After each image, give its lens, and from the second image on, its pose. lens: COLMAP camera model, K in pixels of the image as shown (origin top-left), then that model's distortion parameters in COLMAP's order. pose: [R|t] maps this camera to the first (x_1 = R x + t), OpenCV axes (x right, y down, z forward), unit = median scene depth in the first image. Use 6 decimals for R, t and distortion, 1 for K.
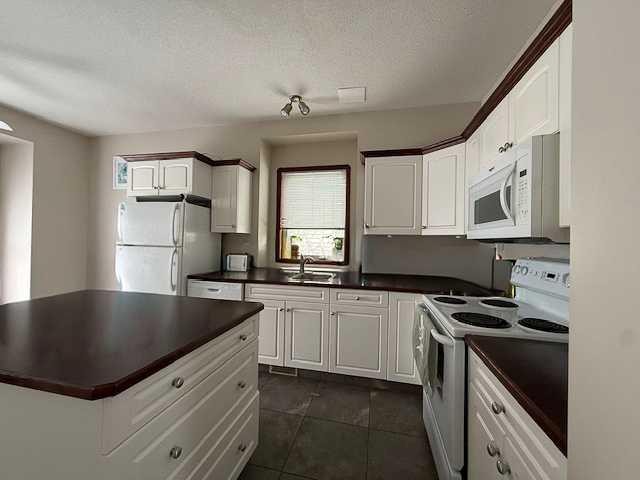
lens RADIAL K [[256.1, 0, 320.0], [0, 256.1, 240.0], [0, 0, 1]] dist [-0.000067, -0.000204]
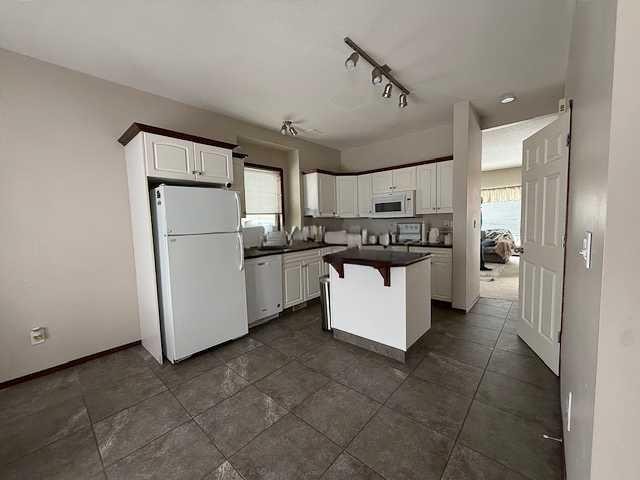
lens RADIAL K [[256.1, 0, 320.0], [0, 256.1, 240.0], [0, 0, 1]] dist [-0.000067, -0.000204]
pose [[0.489191, -0.088664, 0.867658, -1.334372], [0.031812, 0.995971, 0.083840, -0.013390], [-0.871596, -0.013412, 0.490041, 0.137212]]
